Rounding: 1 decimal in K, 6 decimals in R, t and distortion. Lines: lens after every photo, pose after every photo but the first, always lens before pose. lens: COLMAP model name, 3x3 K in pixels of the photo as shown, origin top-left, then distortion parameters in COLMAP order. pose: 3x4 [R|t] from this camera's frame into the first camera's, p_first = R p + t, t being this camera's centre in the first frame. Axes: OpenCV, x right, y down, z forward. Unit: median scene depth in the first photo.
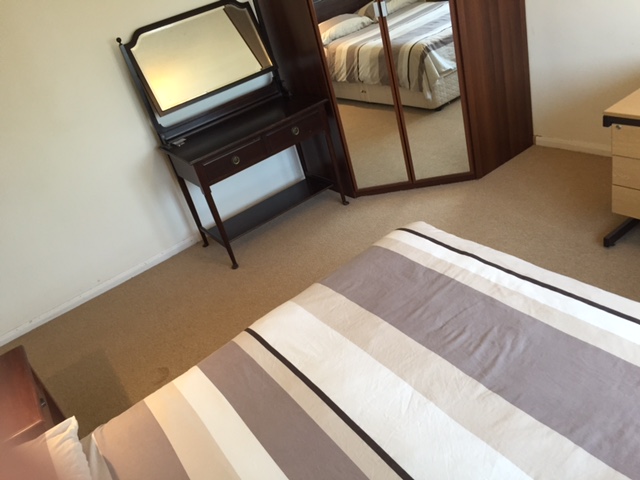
lens RADIAL K [[544.3, 0, 320.0], [0, 544.3, 240.0], [0, 0, 1]] dist [0.058040, -0.016734]
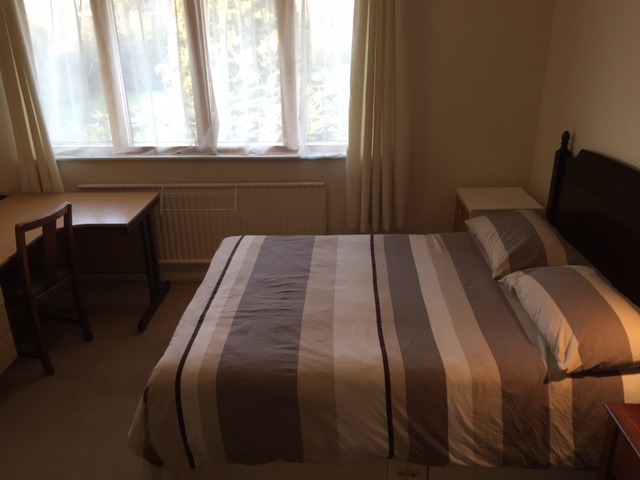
lens RADIAL K [[544.3, 0, 320.0], [0, 544.3, 240.0], [0, 0, 1]] dist [0.058040, -0.016734]
pose [[-0.762214, 0.042455, 0.645932, -0.752519], [0.506927, 0.659692, 0.554826, -0.662597], [-0.402560, 0.750336, -0.524348, 1.513962]]
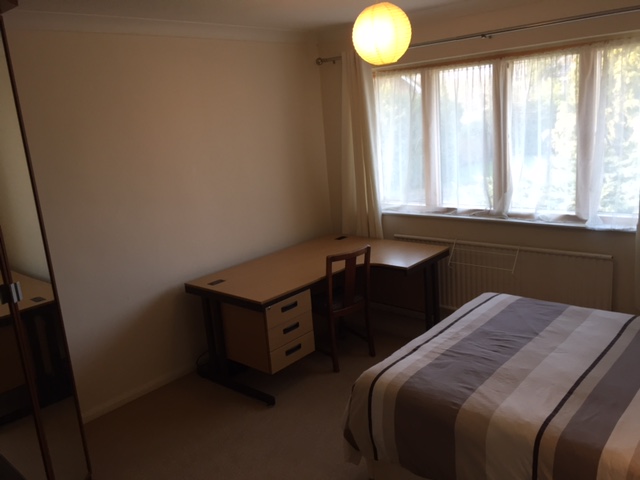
lens RADIAL K [[544.3, 0, 320.0], [0, 544.3, 240.0], [0, 0, 1]] dist [0.058040, -0.016734]
pose [[-0.195093, 0.056800, 0.979139, -1.190020], [0.617606, 0.782645, 0.077657, -0.502762], [-0.761907, 0.619872, -0.187768, 1.402564]]
